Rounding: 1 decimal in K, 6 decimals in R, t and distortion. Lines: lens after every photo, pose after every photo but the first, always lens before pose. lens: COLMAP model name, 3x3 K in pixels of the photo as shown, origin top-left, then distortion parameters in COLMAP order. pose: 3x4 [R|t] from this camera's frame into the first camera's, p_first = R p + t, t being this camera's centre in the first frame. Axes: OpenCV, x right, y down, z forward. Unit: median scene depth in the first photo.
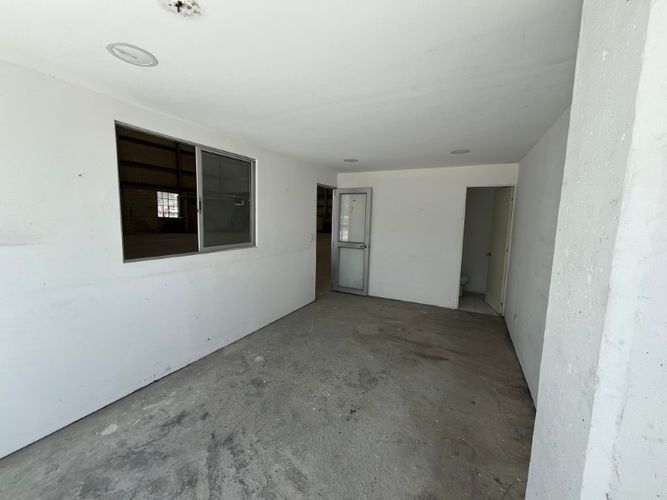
lens RADIAL K [[267.5, 0, 331.0], [0, 267.5, 250.2], [0, 0, 1]] dist [-0.010767, 0.001302]
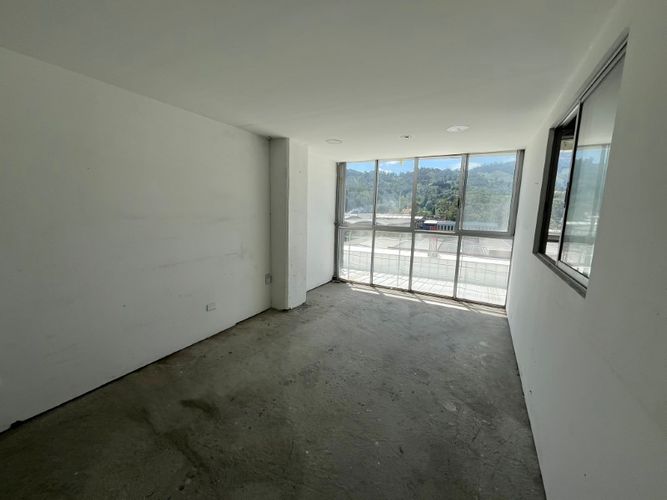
lens RADIAL K [[267.5, 0, 334.9], [0, 267.5, 248.9], [0, 0, 1]] dist [-0.010767, 0.001302]
pose [[-0.998638, -0.050516, 0.013056, 0.060181], [-0.045142, 0.962006, 0.269269, -0.208155], [-0.026162, 0.268313, -0.962976, 1.837707]]
